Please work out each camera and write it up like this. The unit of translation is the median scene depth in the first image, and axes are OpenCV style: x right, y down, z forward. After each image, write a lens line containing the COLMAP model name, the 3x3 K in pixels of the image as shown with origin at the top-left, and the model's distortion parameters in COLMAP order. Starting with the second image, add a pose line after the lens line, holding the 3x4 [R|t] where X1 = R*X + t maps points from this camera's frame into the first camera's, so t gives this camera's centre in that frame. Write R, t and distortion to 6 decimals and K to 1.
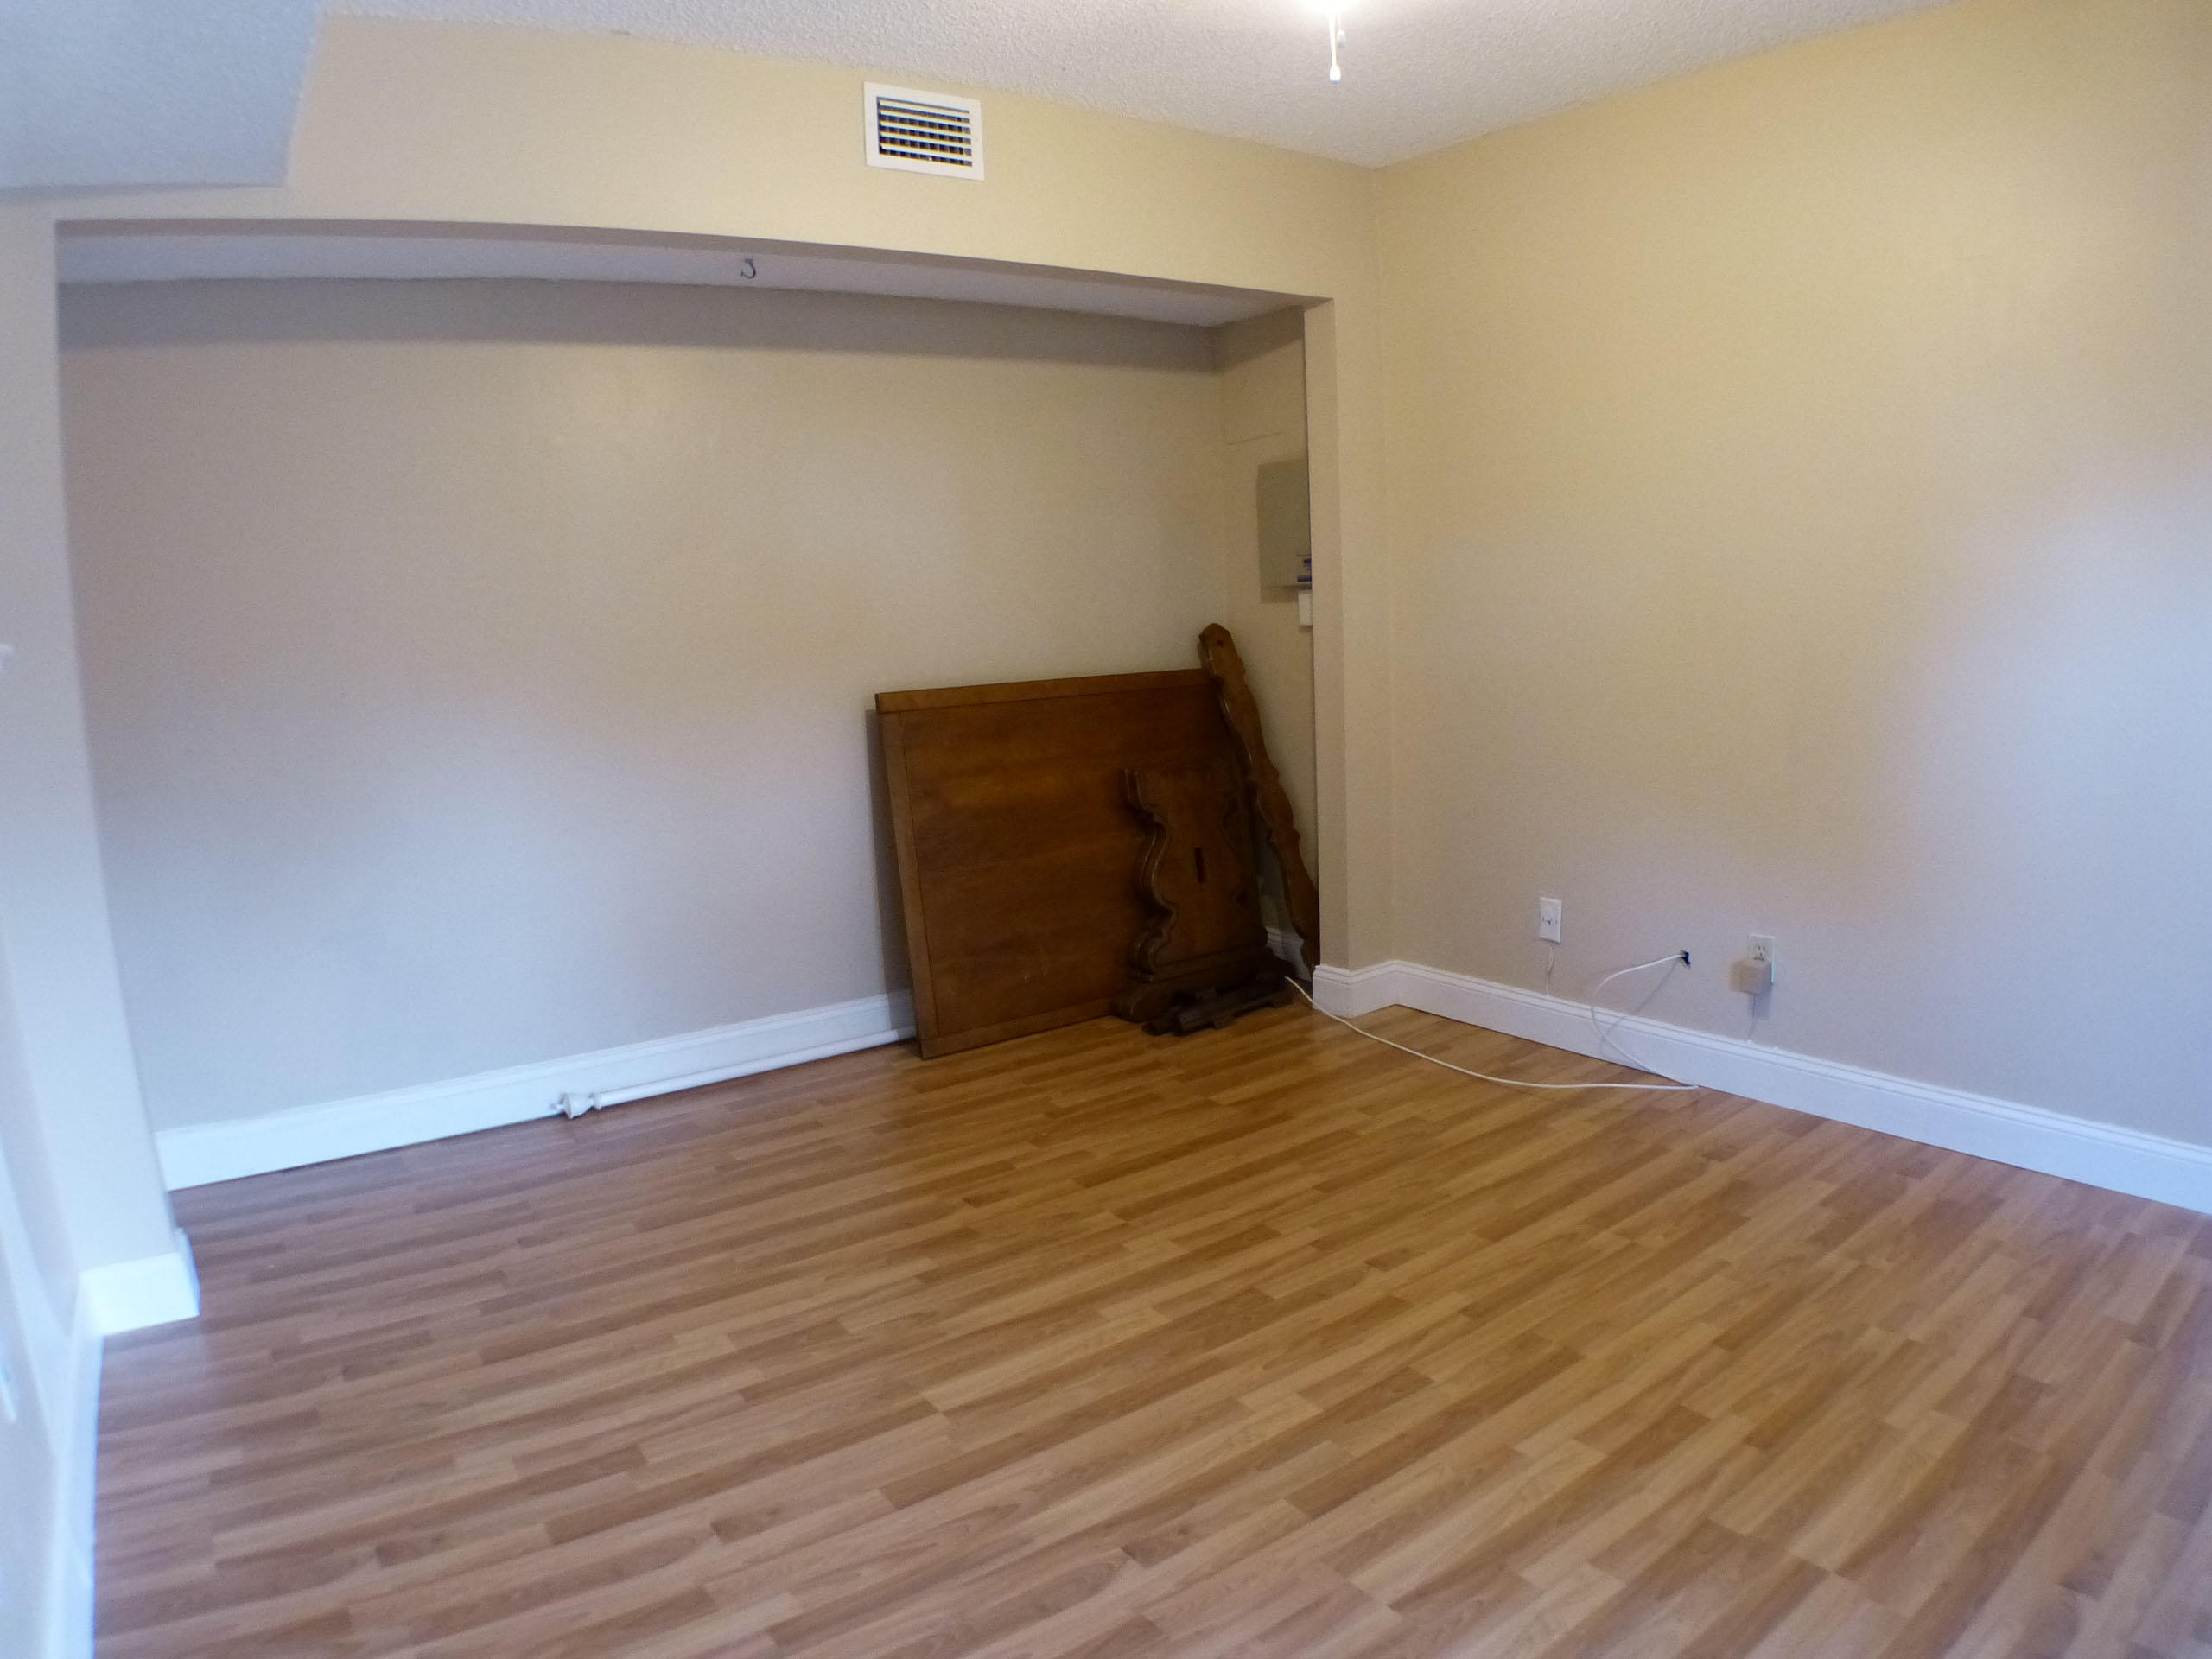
lens RADIAL K [[1369.1, 0, 1100.3], [0, 1369.1, 822.3], [0, 0, 1]] dist [-0.214453, 0.045840]
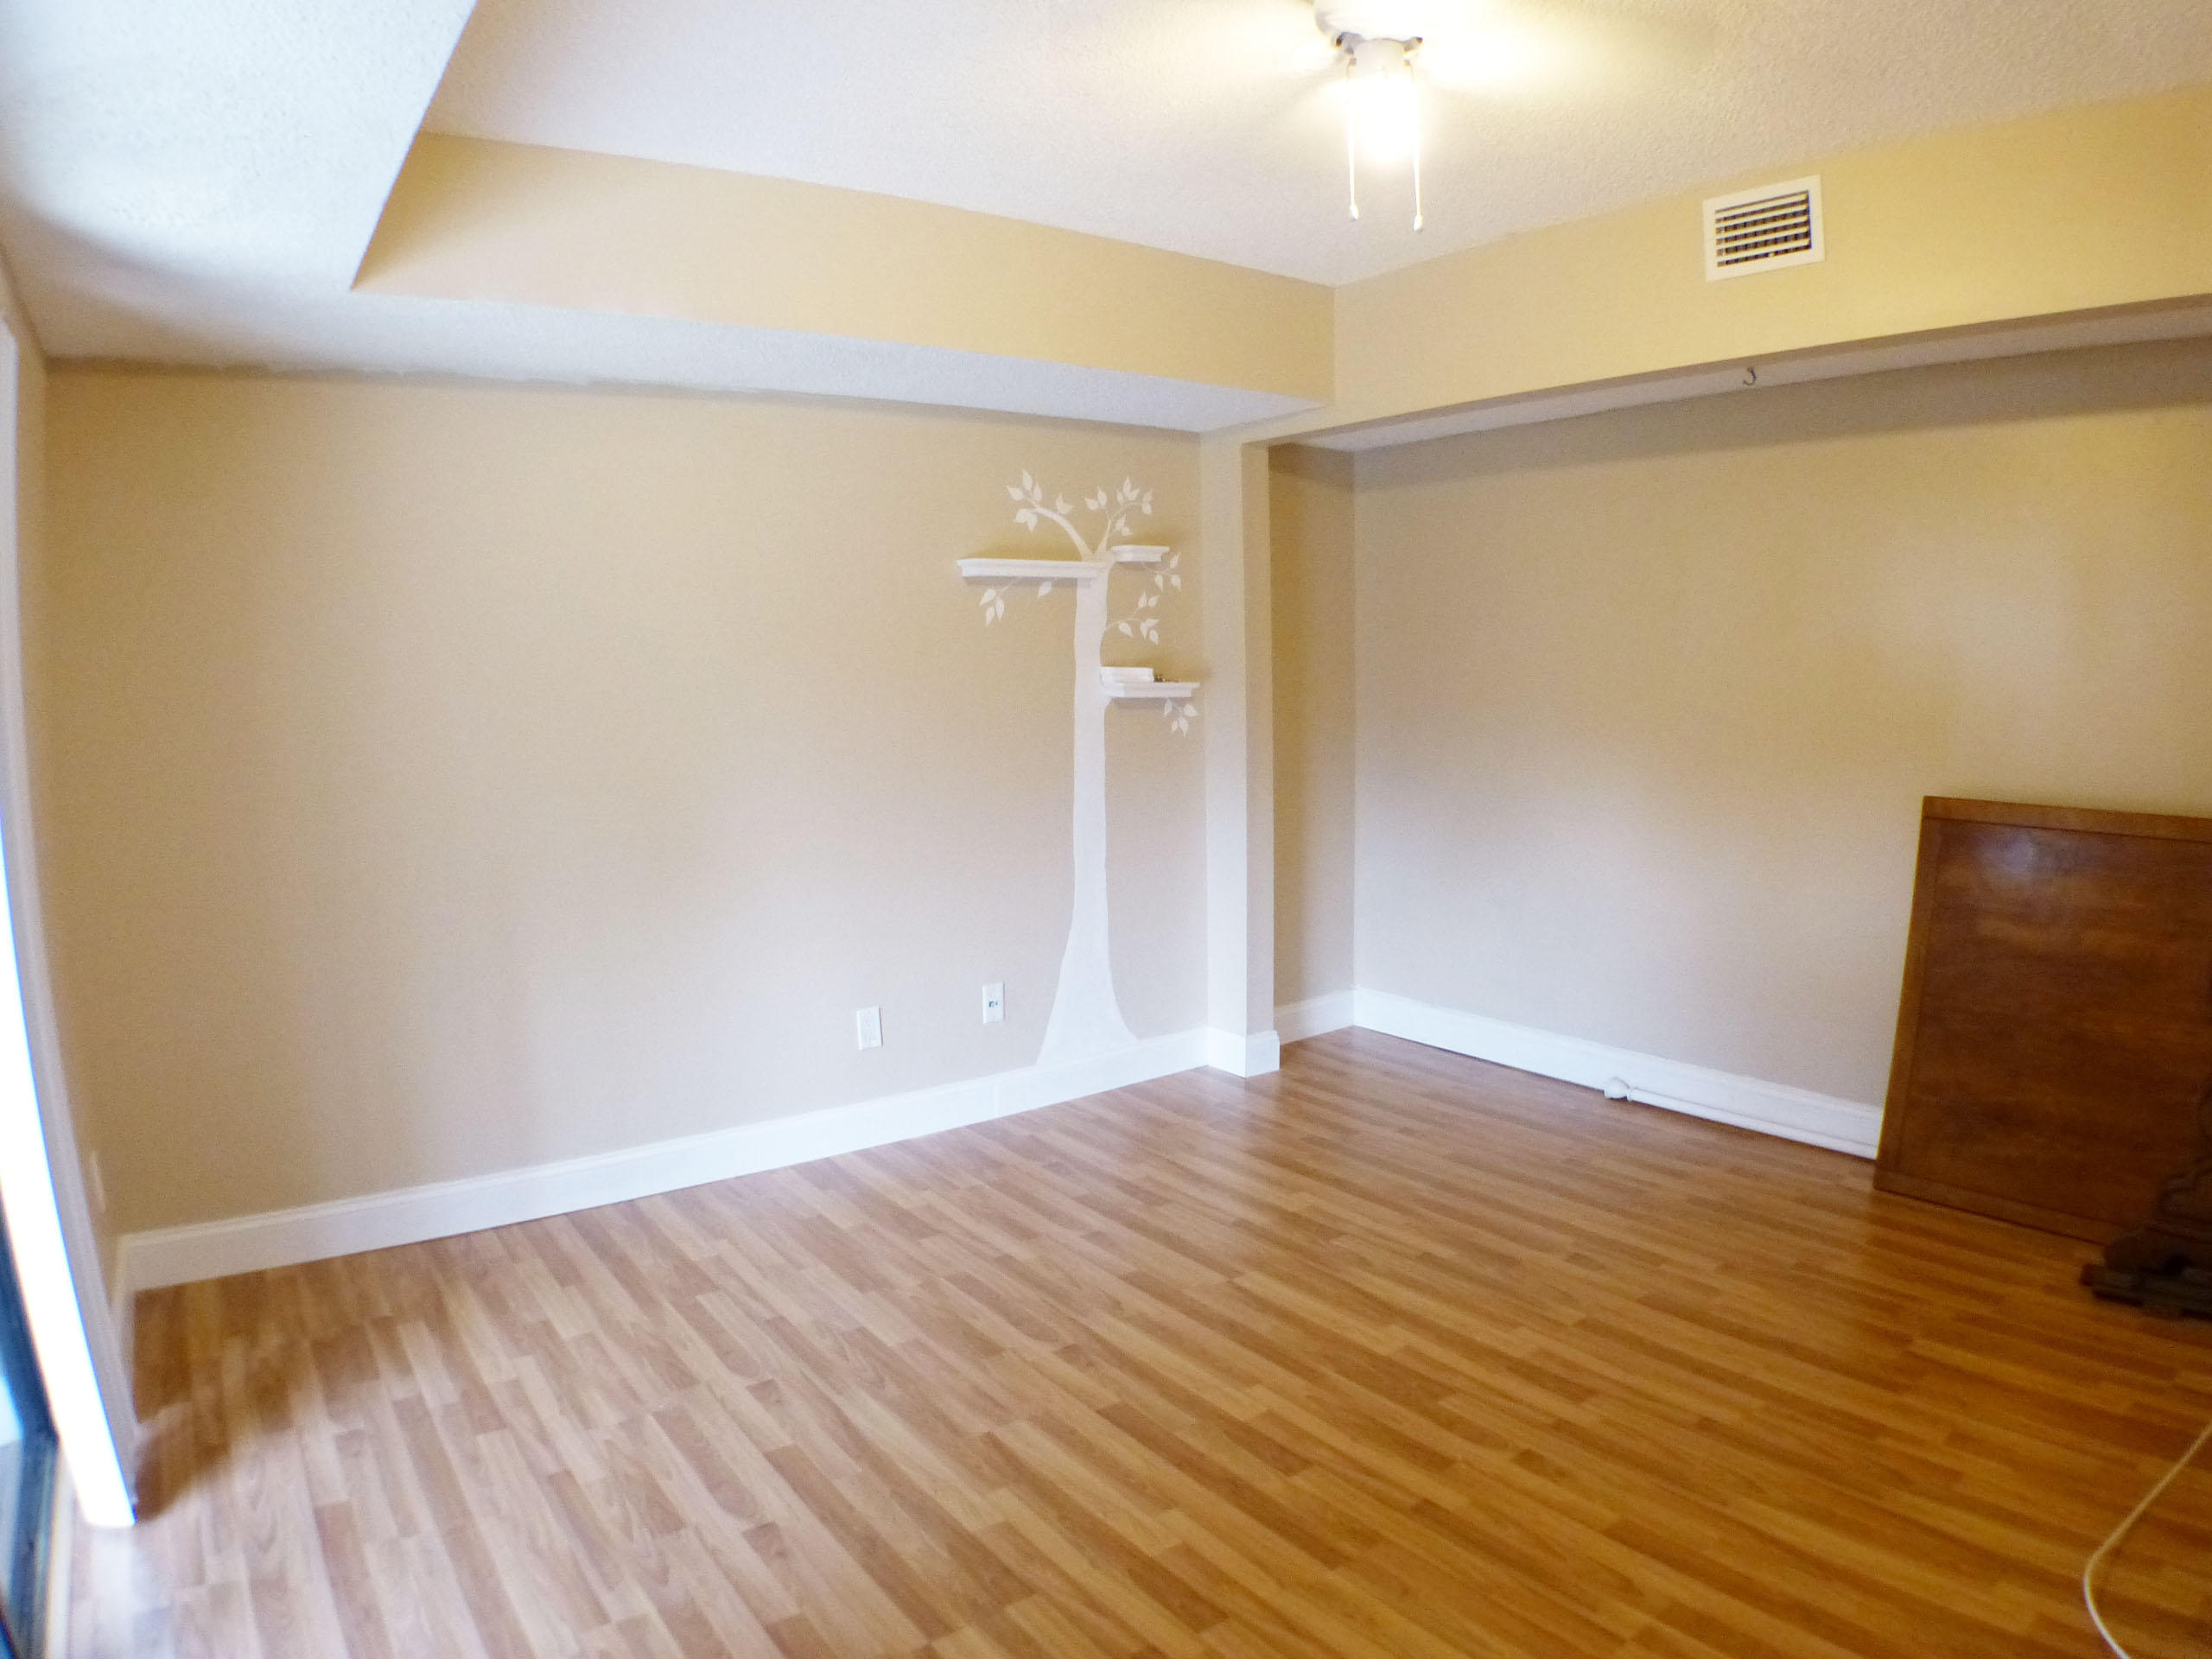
lens RADIAL K [[1350.2, 0, 1097.7], [0, 1350.2, 821.4], [0, 0, 1]] dist [-0.208714, 0.042782]
pose [[0.013302, 0.153402, -0.988074, 0.929381], [-0.137919, 0.978998, 0.150136, -0.176749], [0.990354, 0.134278, 0.034180, 0.571250]]
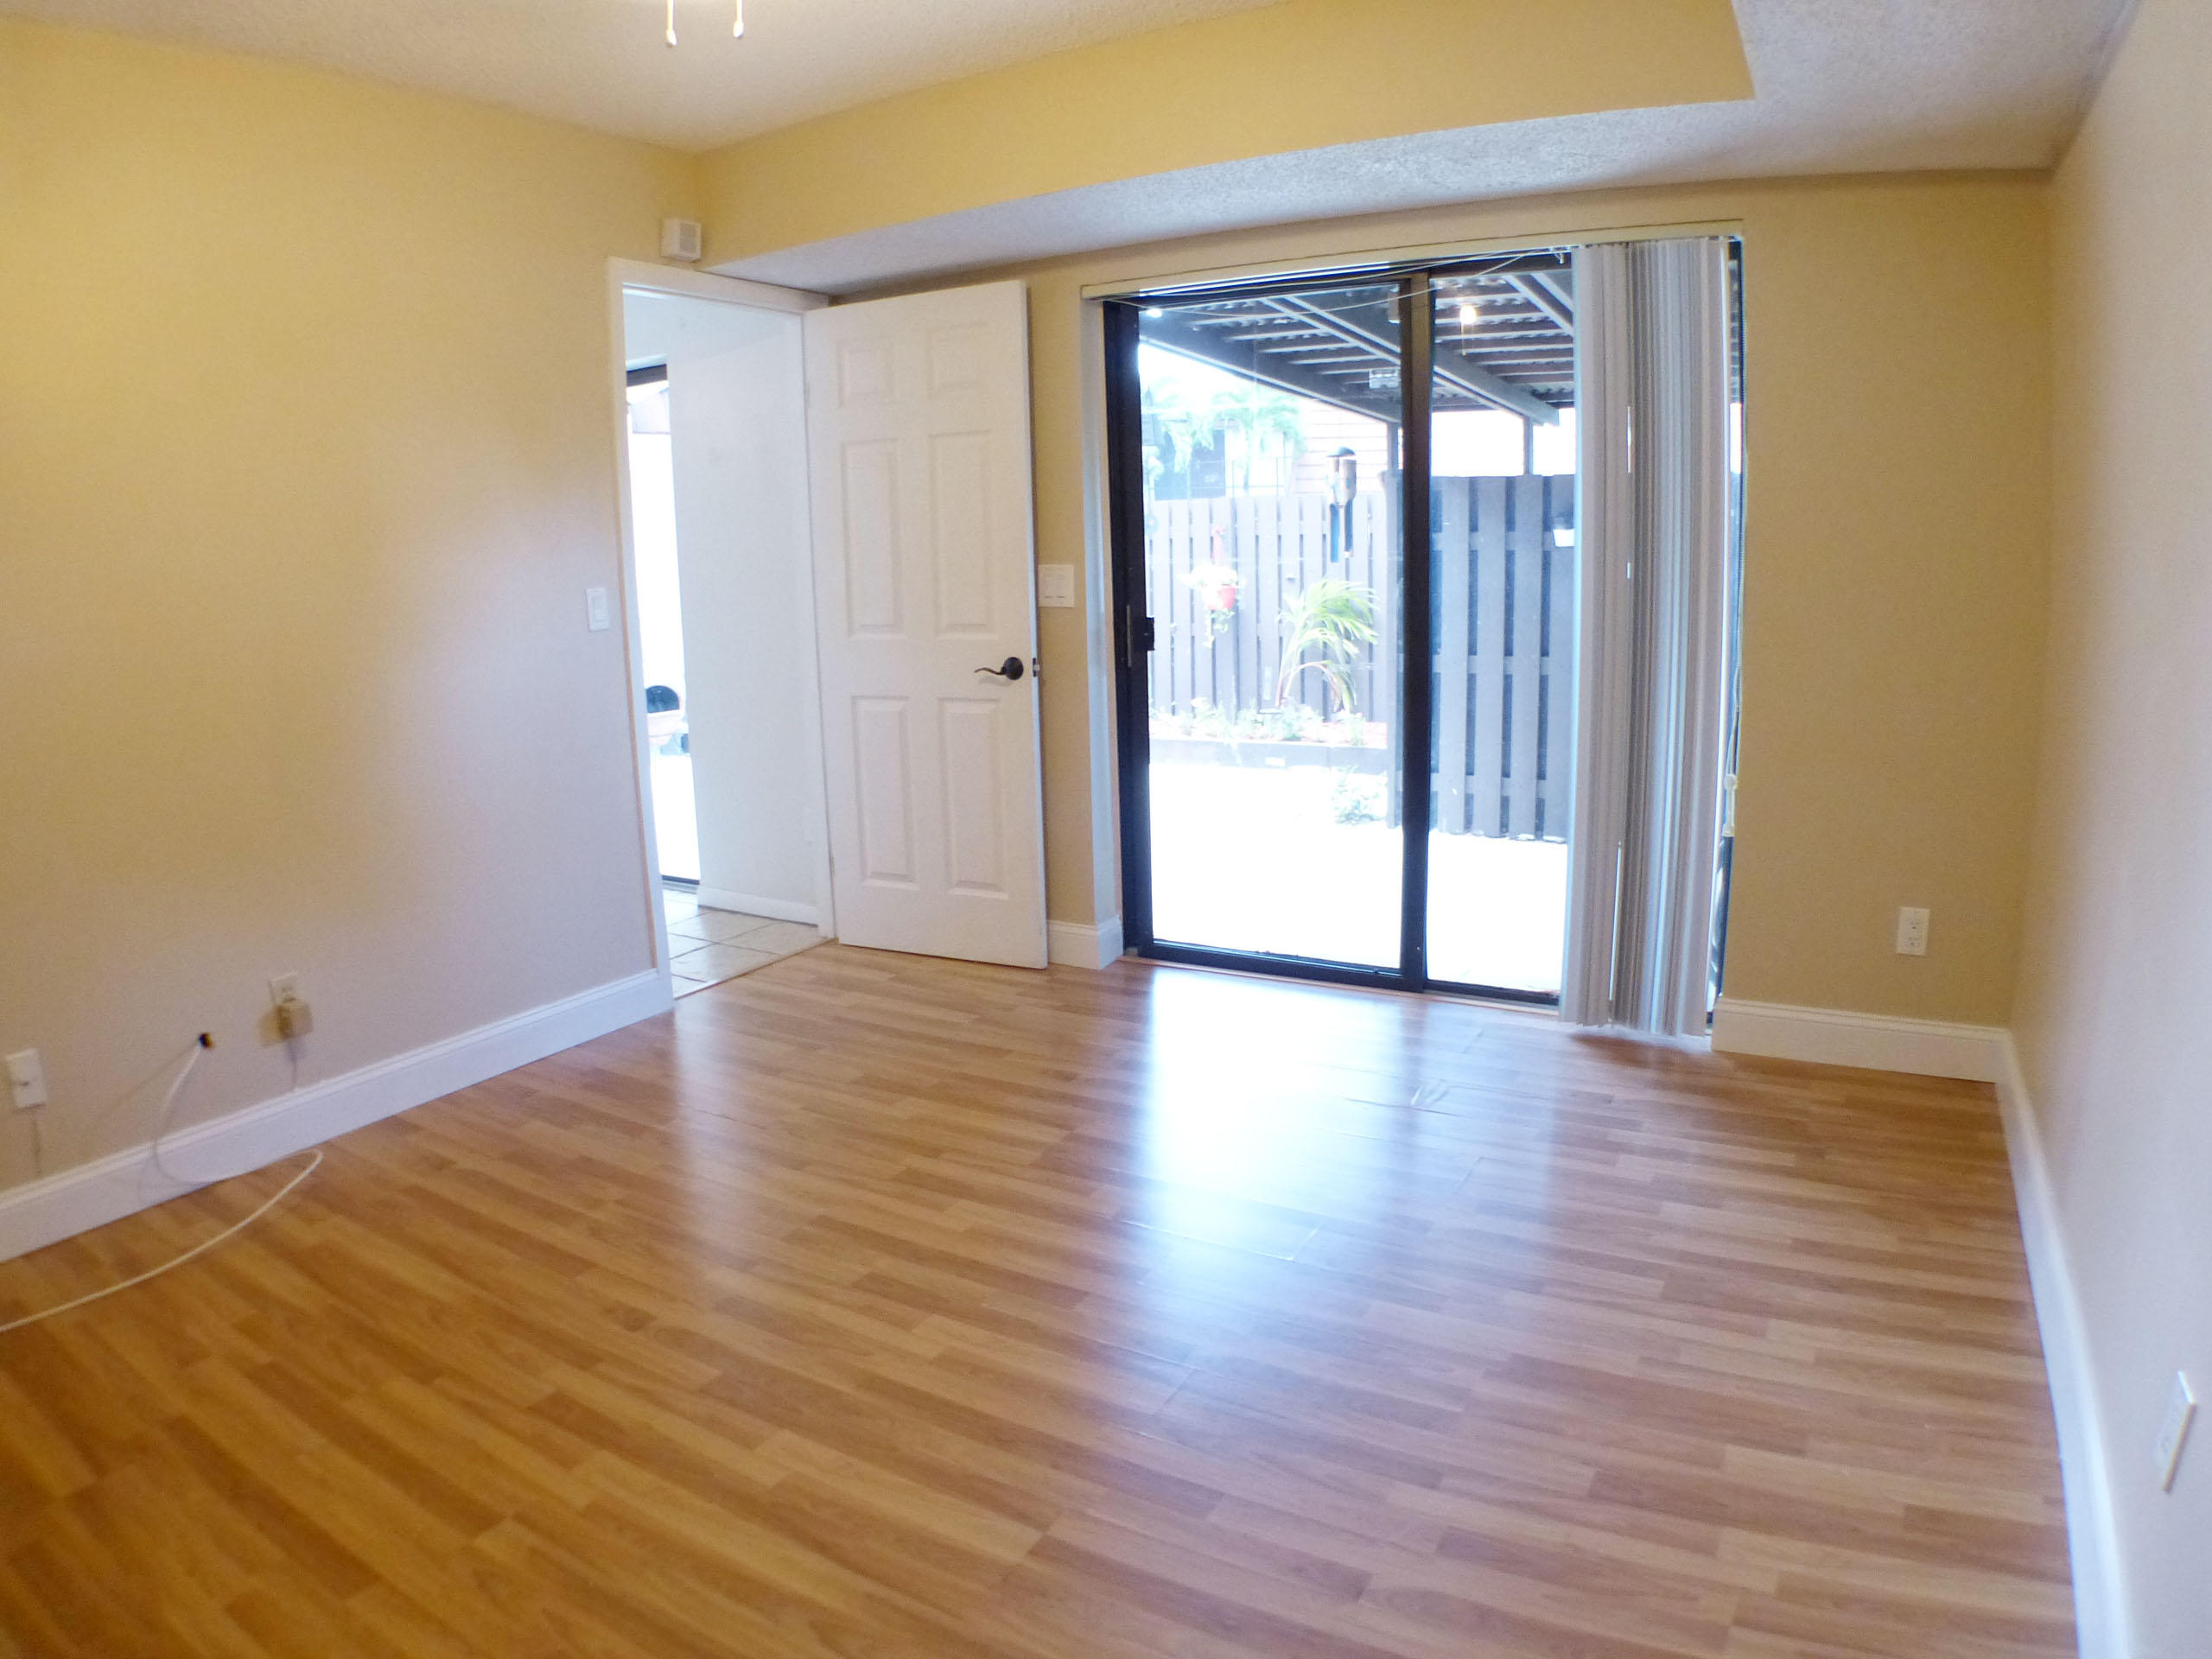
lens RADIAL K [[1369.1, 0, 1100.3], [0, 1369.1, 822.3], [0, 0, 1]] dist [-0.214453, 0.045840]
pose [[-0.410196, -0.118944, 0.904208, -0.635423], [0.190882, 0.958302, 0.212654, -0.116963], [-0.891798, 0.259827, -0.370387, 0.888997]]
